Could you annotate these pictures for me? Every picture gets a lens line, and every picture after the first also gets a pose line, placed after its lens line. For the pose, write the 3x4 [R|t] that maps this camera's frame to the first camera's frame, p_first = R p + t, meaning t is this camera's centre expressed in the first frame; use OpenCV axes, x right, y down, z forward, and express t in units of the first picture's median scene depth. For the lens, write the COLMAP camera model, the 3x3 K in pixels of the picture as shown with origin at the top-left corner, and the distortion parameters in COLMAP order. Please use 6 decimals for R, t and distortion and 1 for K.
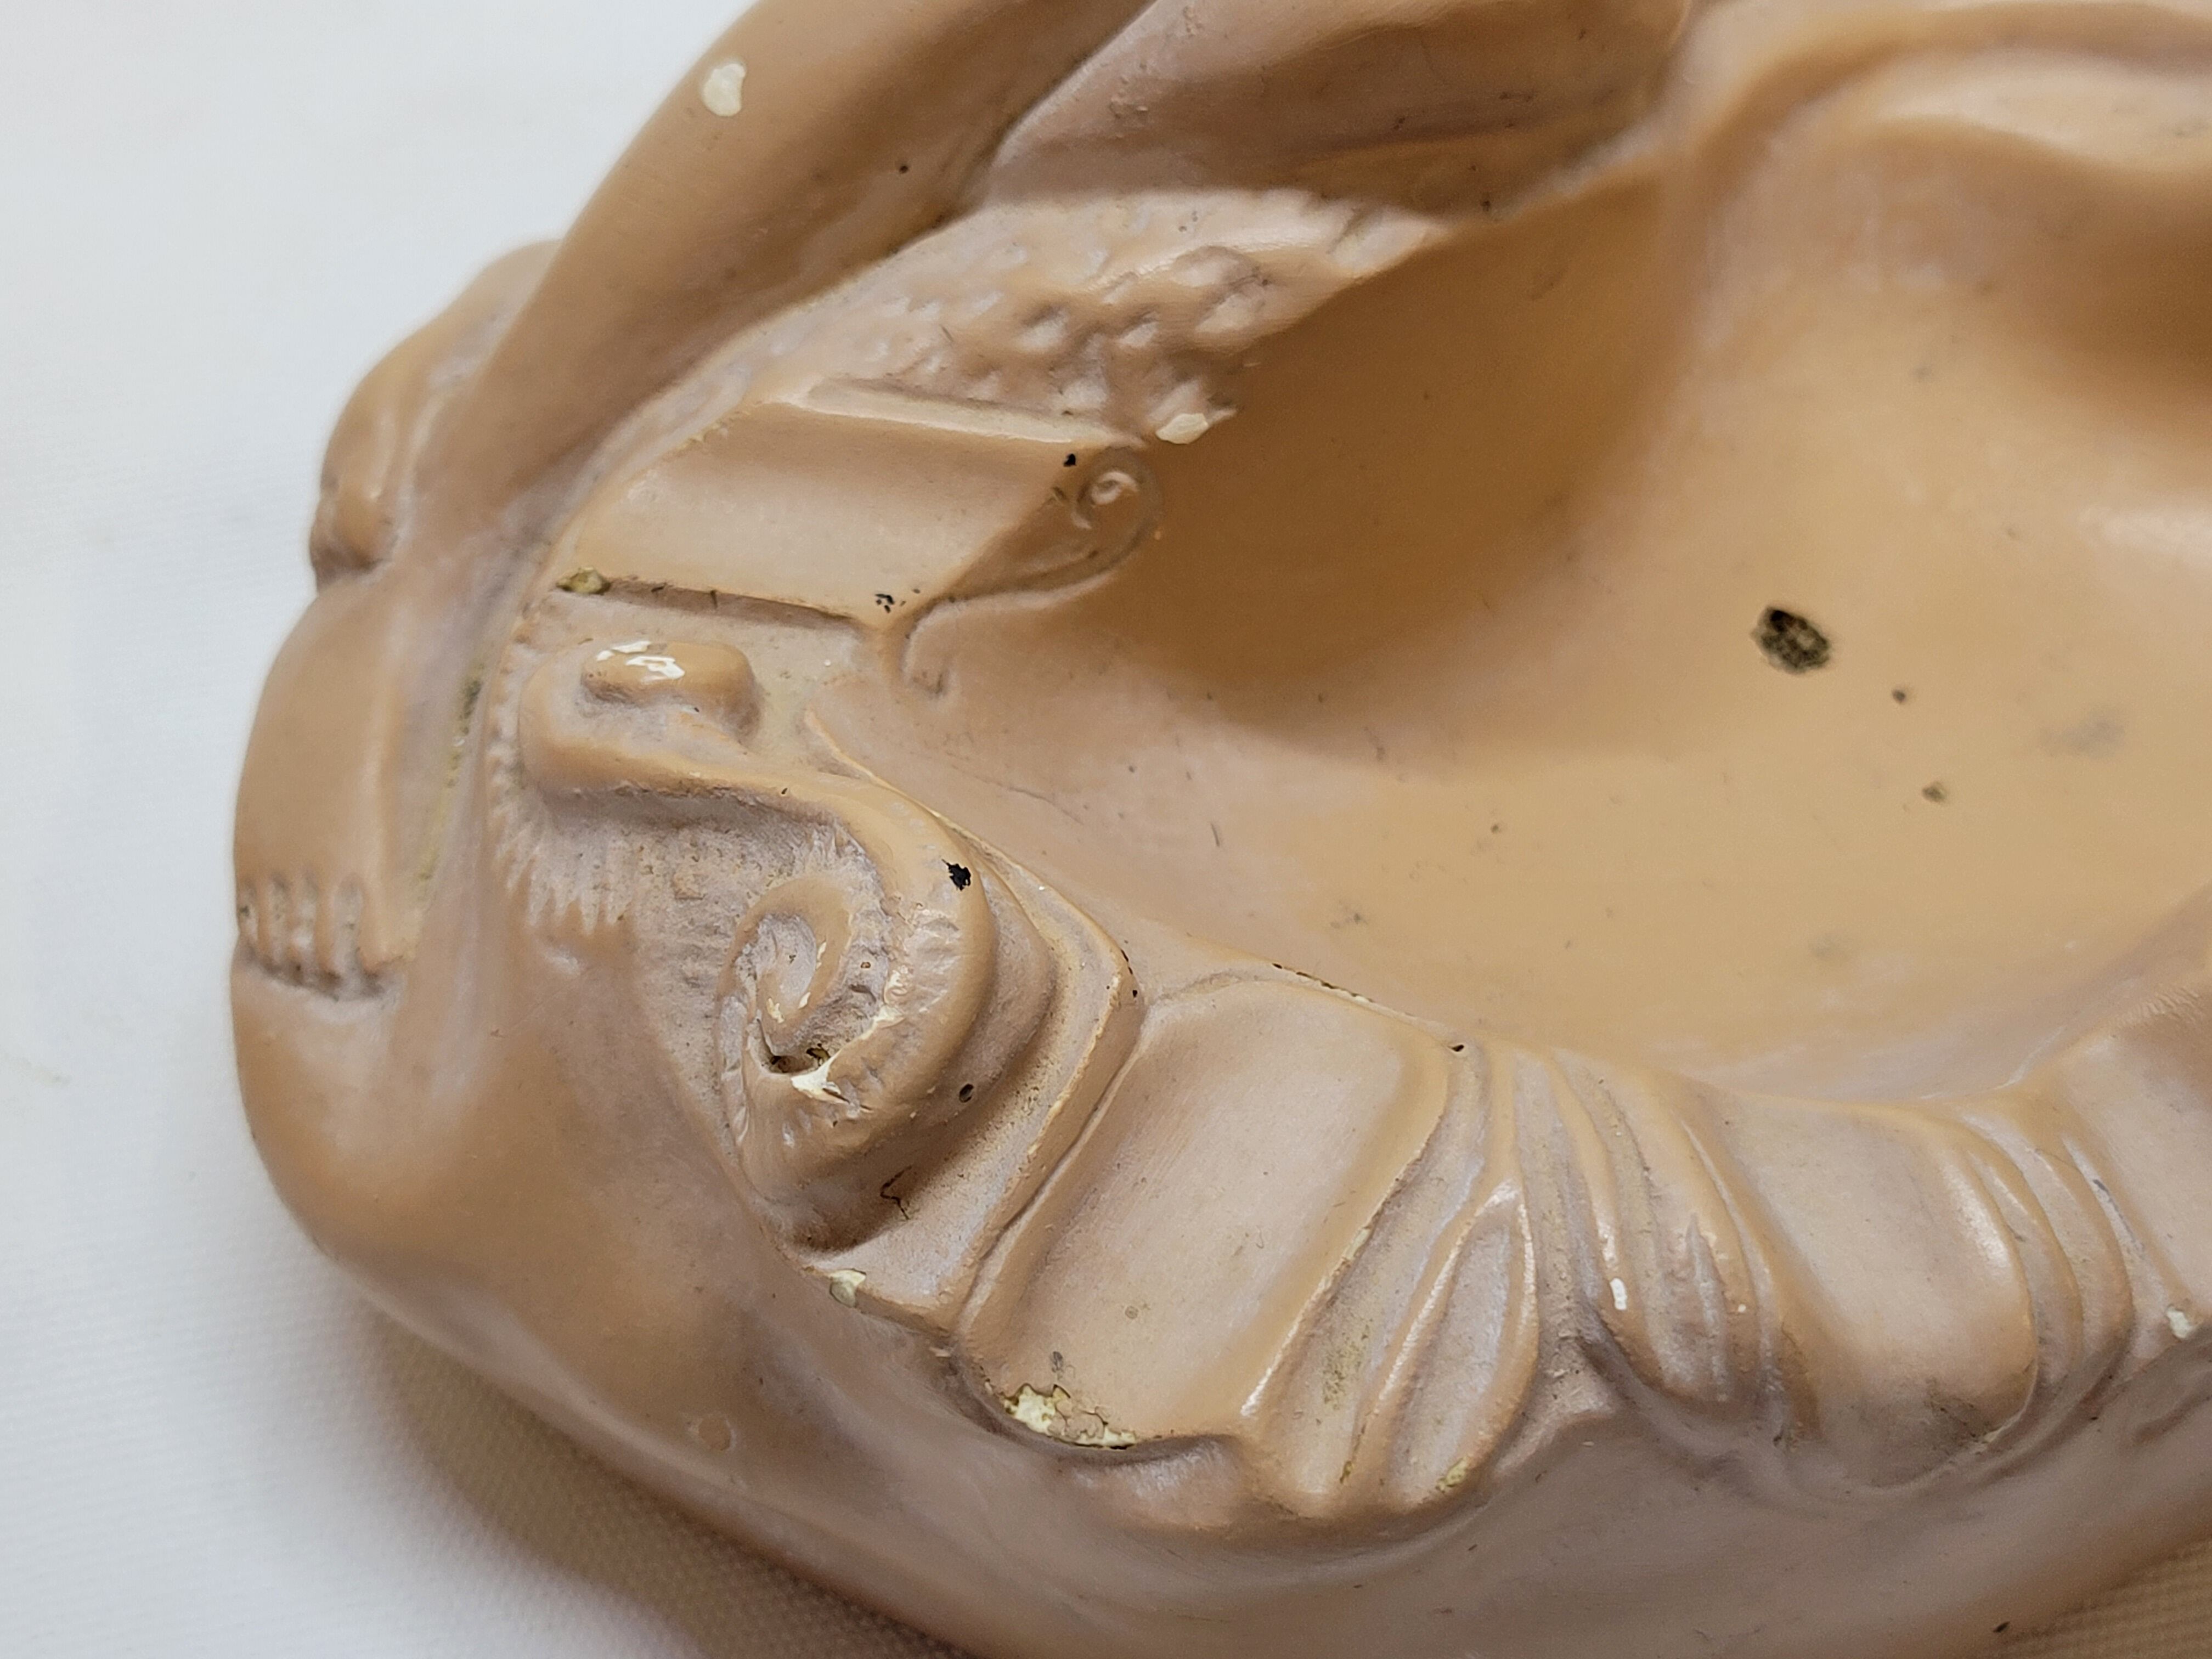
lens RADIAL K [[3516.7, 0, 1023.7], [0, 3516.7, 841.4], [0, 0, 1]] dist [-0.017286, 0.000000]
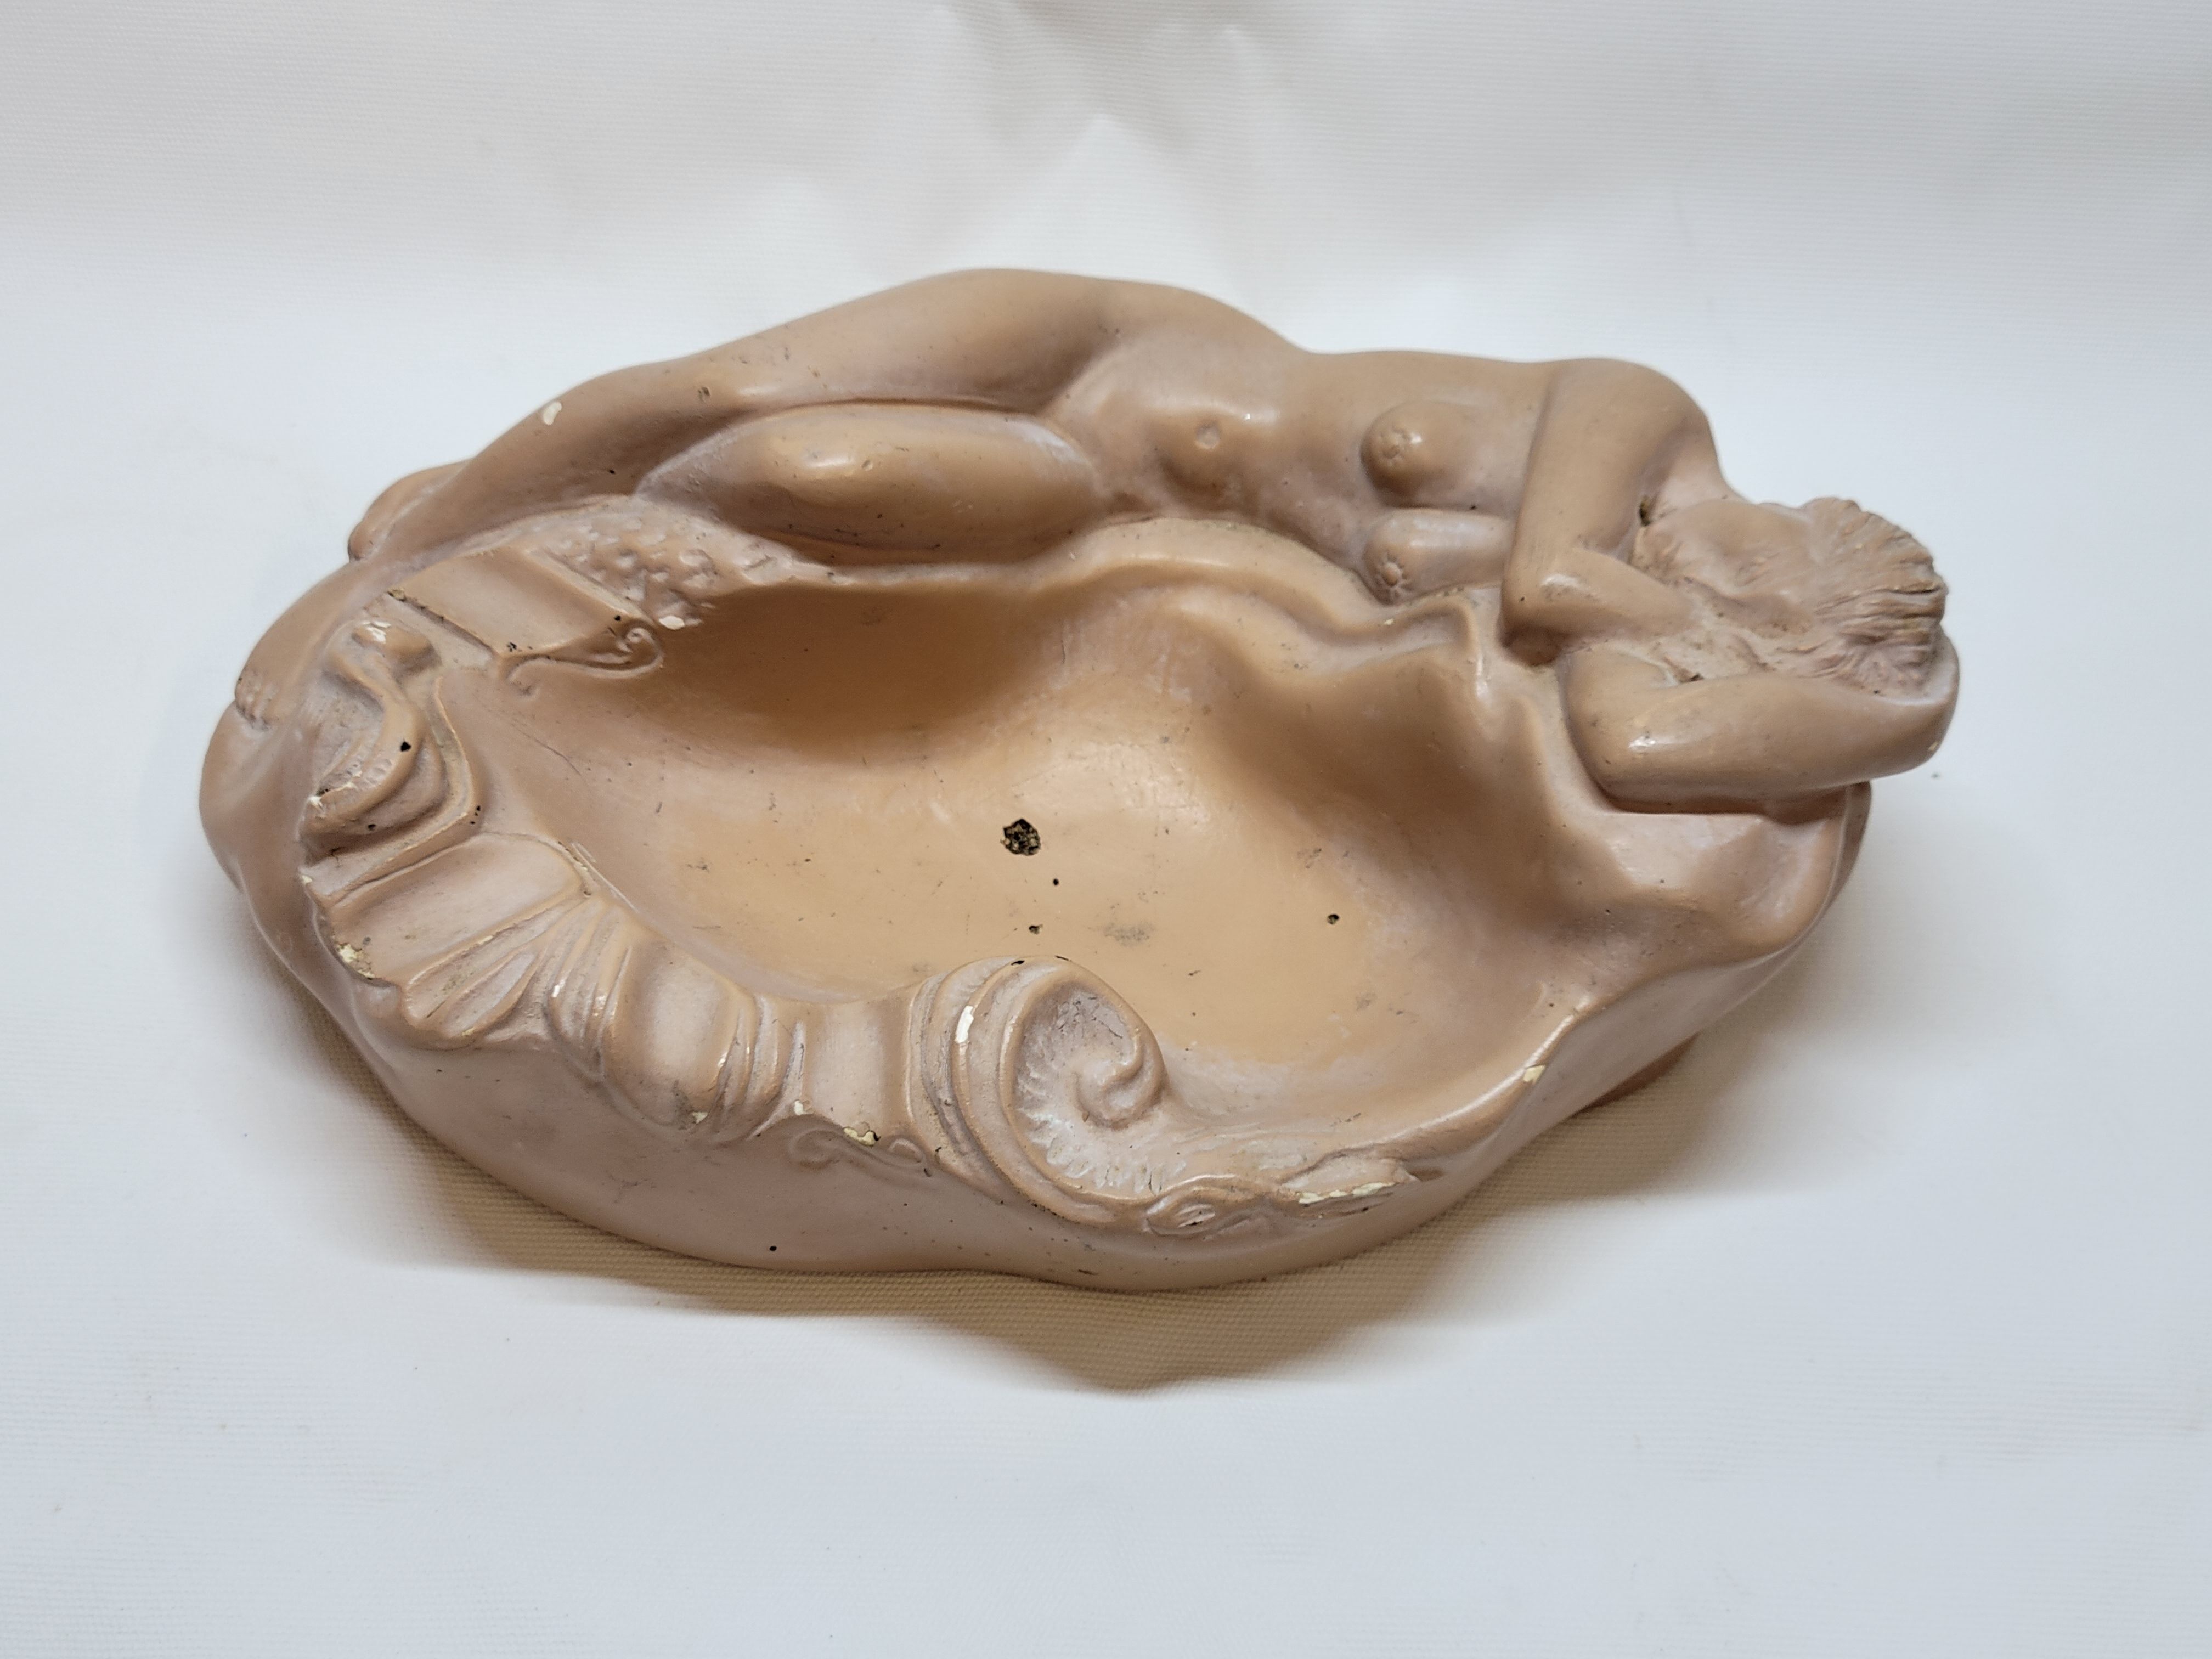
lens RADIAL K [[3479.6, 0, 1107.6], [0, 3479.6, 826.7], [0, 0, 1]] dist [0.006594, 0.000000]
pose [[0.903158, 0.353283, -0.243920, 0.890910], [-0.362124, 0.932085, 0.009160, -0.118585], [0.230590, 0.080056, 0.969752, -1.079861]]
